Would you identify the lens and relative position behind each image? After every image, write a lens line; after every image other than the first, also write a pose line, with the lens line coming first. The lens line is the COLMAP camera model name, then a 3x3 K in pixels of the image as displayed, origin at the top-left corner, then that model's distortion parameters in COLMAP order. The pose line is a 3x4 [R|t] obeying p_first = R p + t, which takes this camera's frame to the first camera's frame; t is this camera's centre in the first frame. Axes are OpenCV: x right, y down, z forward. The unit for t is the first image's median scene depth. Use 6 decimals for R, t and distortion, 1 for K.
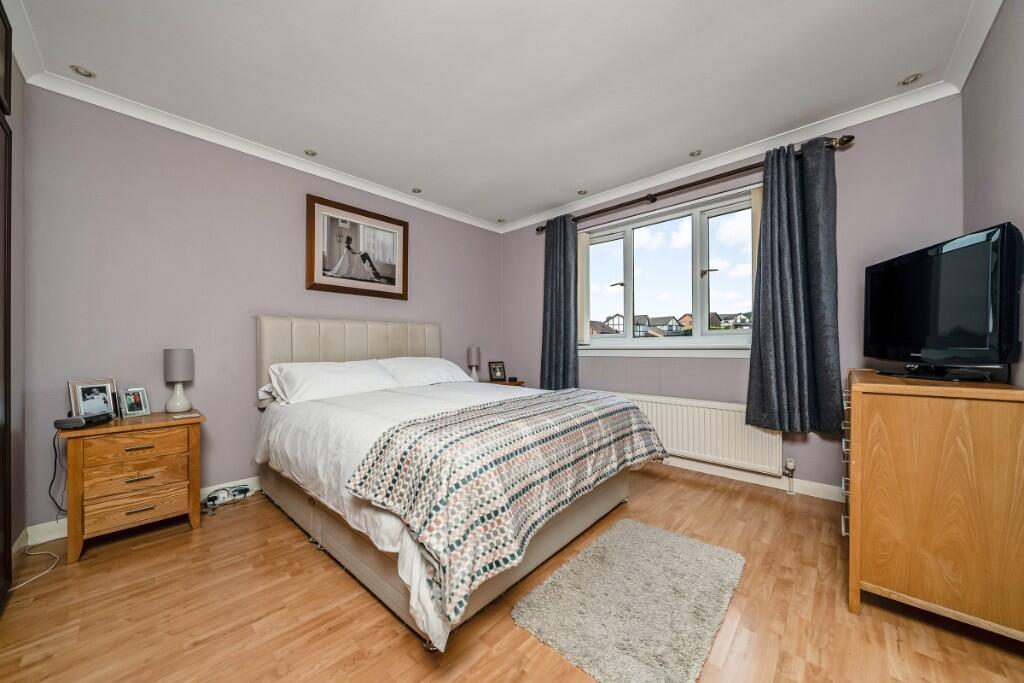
lens RADIAL K [[355.7, 0, 512.9], [0, 355.7, 347.1], [0, 0, 1]] dist [0.002531, 0.000114]
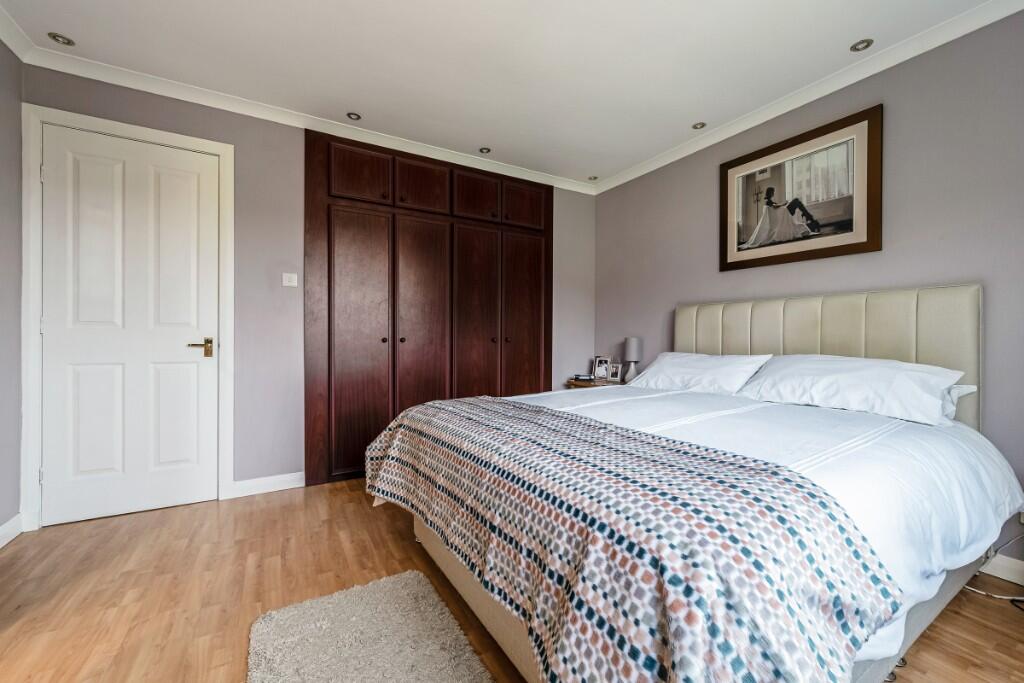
lens RADIAL K [[409.9, 0, 513.3], [0, 409.9, 336.4], [0, 0, 1]] dist [0.000083, 0.000052]
pose [[-0.282865, 0.008223, -0.959124, 0.512168], [-0.001934, 0.999956, 0.009144, -0.008281], [0.959158, 0.004442, -0.282837, 0.730407]]
